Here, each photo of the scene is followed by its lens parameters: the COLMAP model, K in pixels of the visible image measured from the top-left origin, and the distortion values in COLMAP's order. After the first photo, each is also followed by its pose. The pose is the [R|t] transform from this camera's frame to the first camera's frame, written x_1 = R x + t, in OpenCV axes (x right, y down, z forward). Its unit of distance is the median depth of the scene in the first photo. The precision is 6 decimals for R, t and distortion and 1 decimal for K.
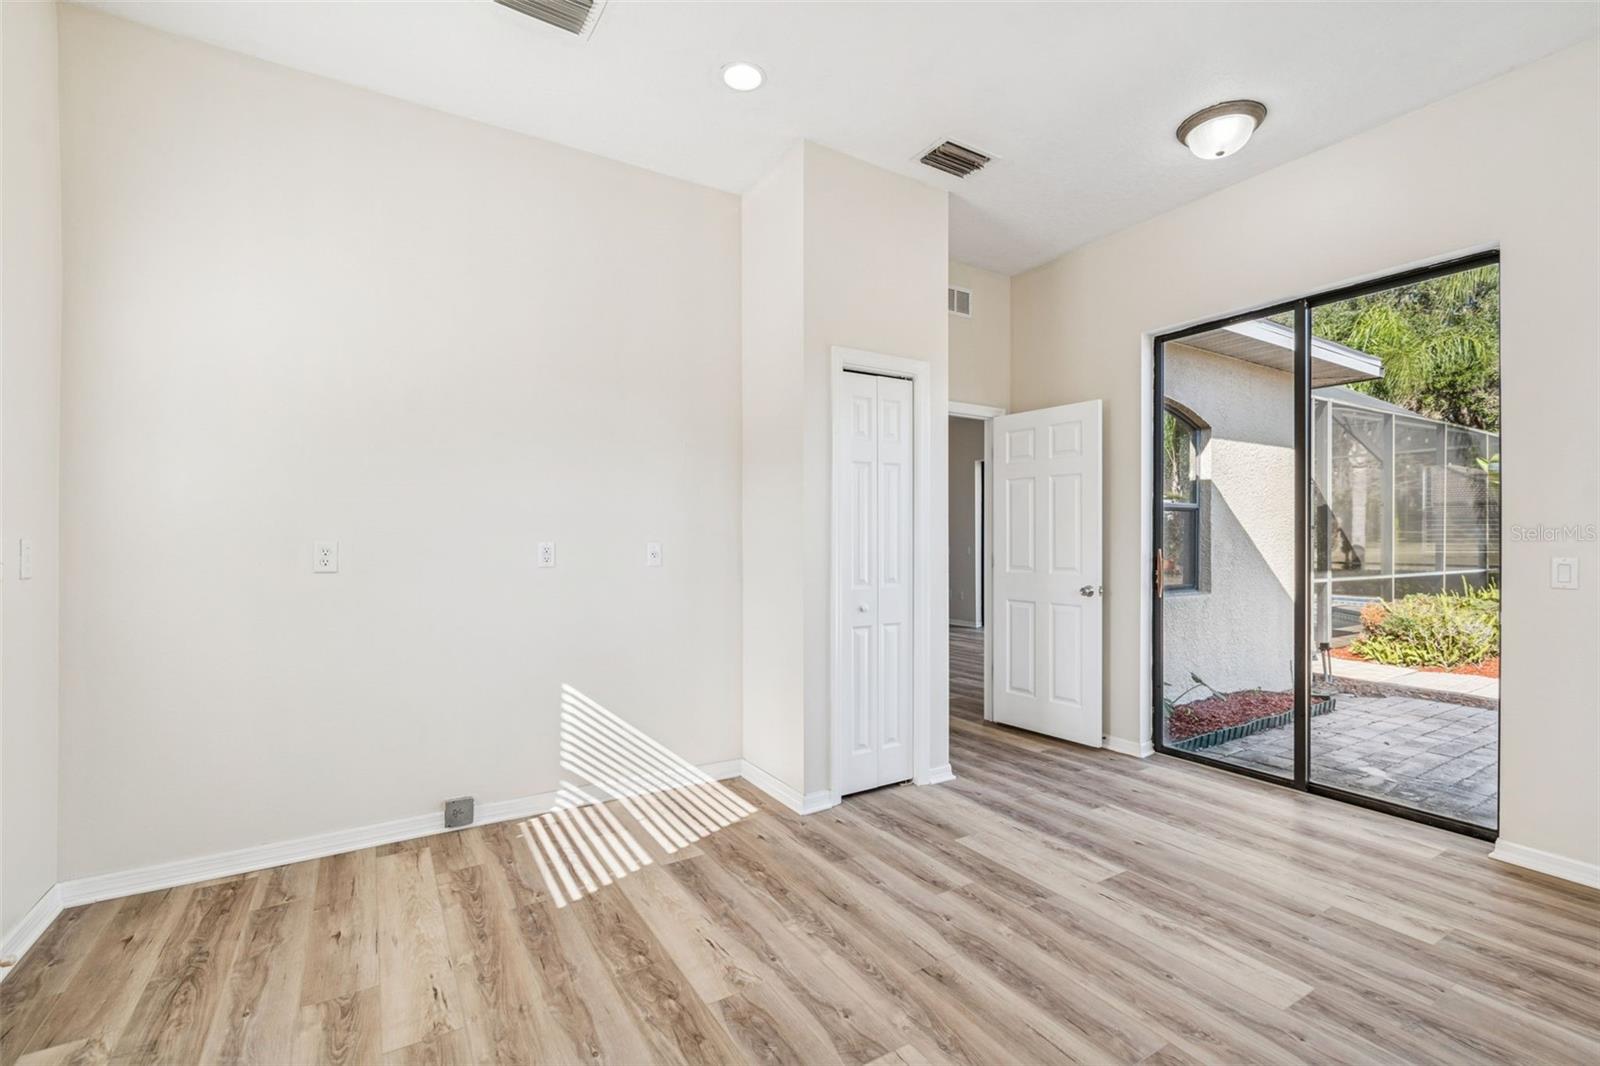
lens RADIAL K [[706.8, 0, 806.6], [0, 706.8, 537.6], [0, 0, 1]] dist [0.001729, -0.001144]
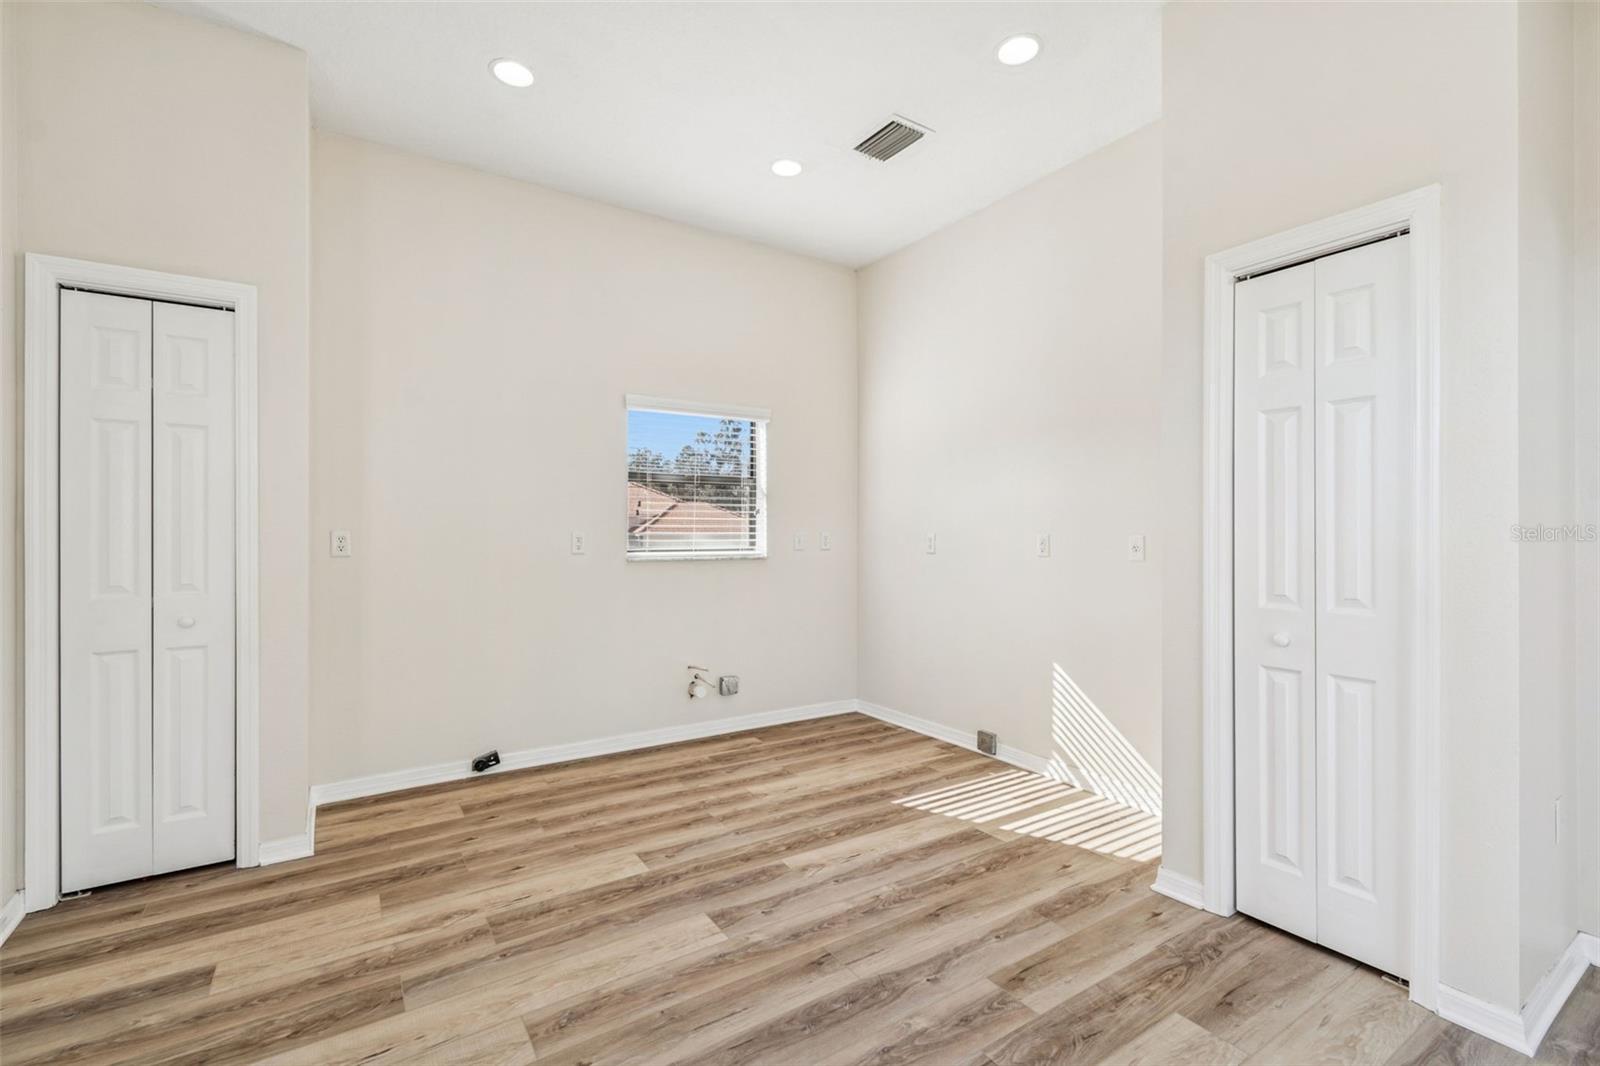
lens RADIAL K [[706.8, 0, 812.4], [0, 706.8, 533.9], [0, 0, 1]] dist [0.001729, -0.001144]
pose [[0.032883, 0.000665, -0.999459, 0.921460], [-0.001589, 0.999999, 0.000614, 0.006630], [0.999458, 0.001568, 0.032884, 0.738582]]
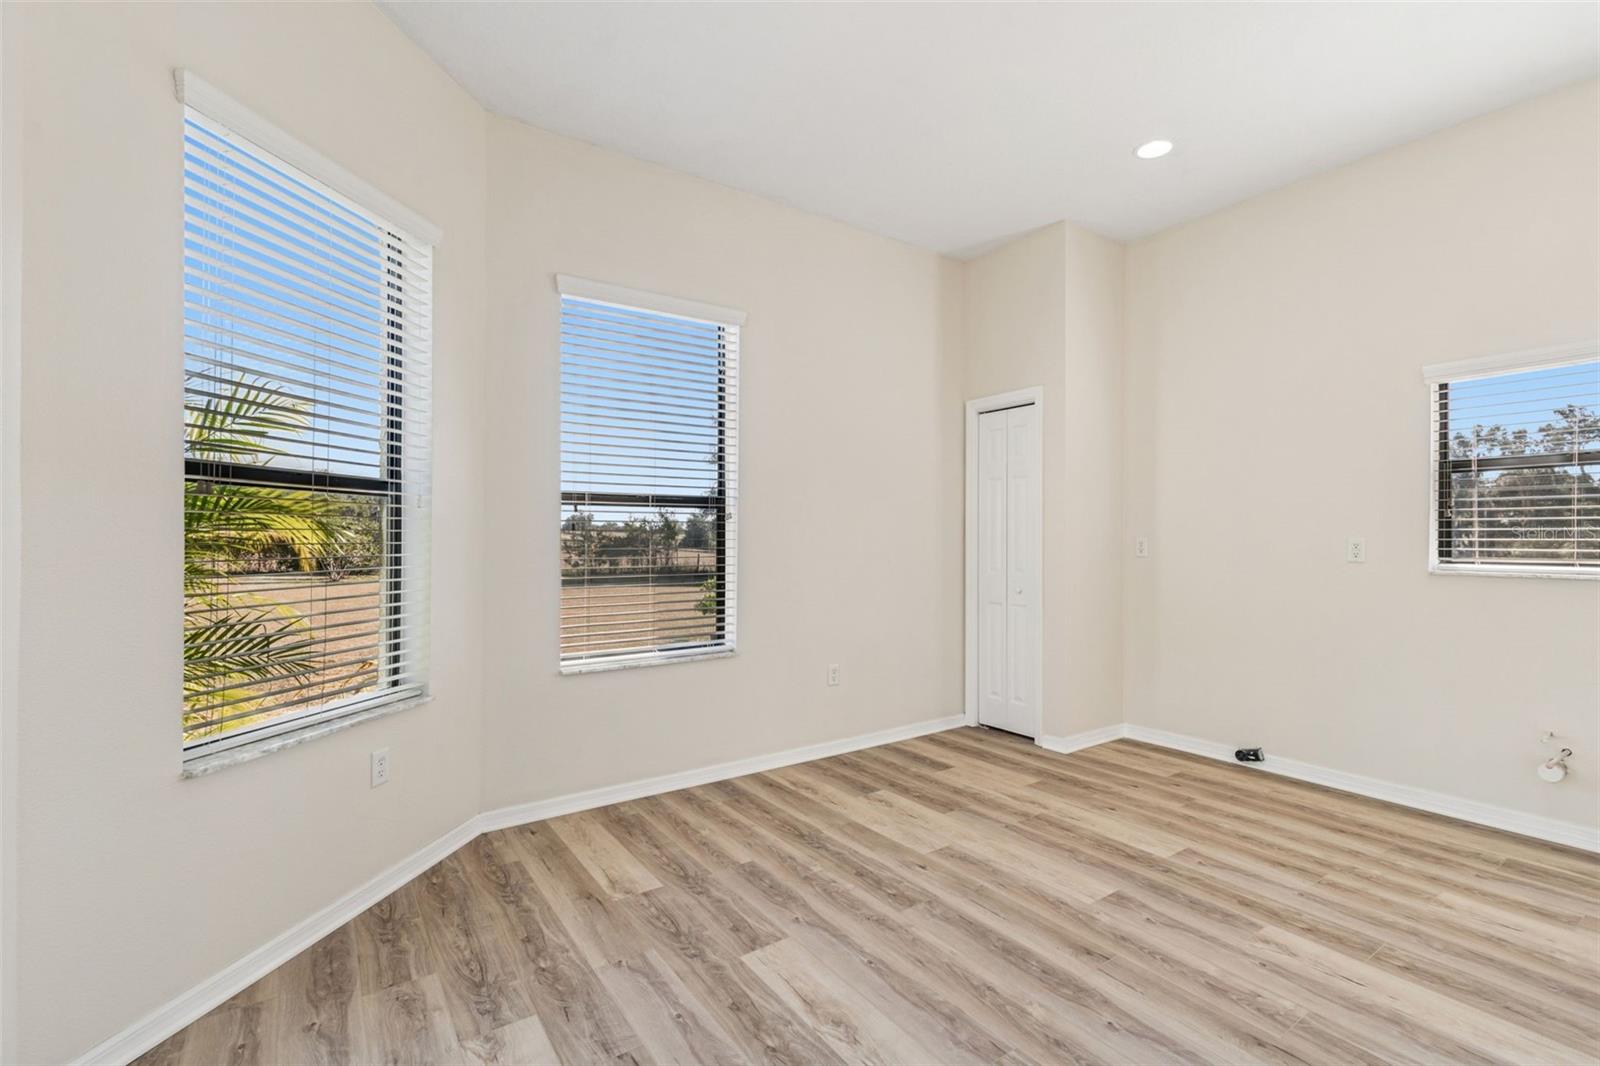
lens RADIAL K [[706.8, 0, 811.8], [0, 706.8, 533.3], [0, 0, 1]] dist [0.001729, -0.001144]
pose [[-0.998304, -0.001895, -0.058178, 0.508261], [-0.001448, 0.999969, -0.007725, 0.008011], [0.058191, -0.007628, -0.998276, 1.561230]]
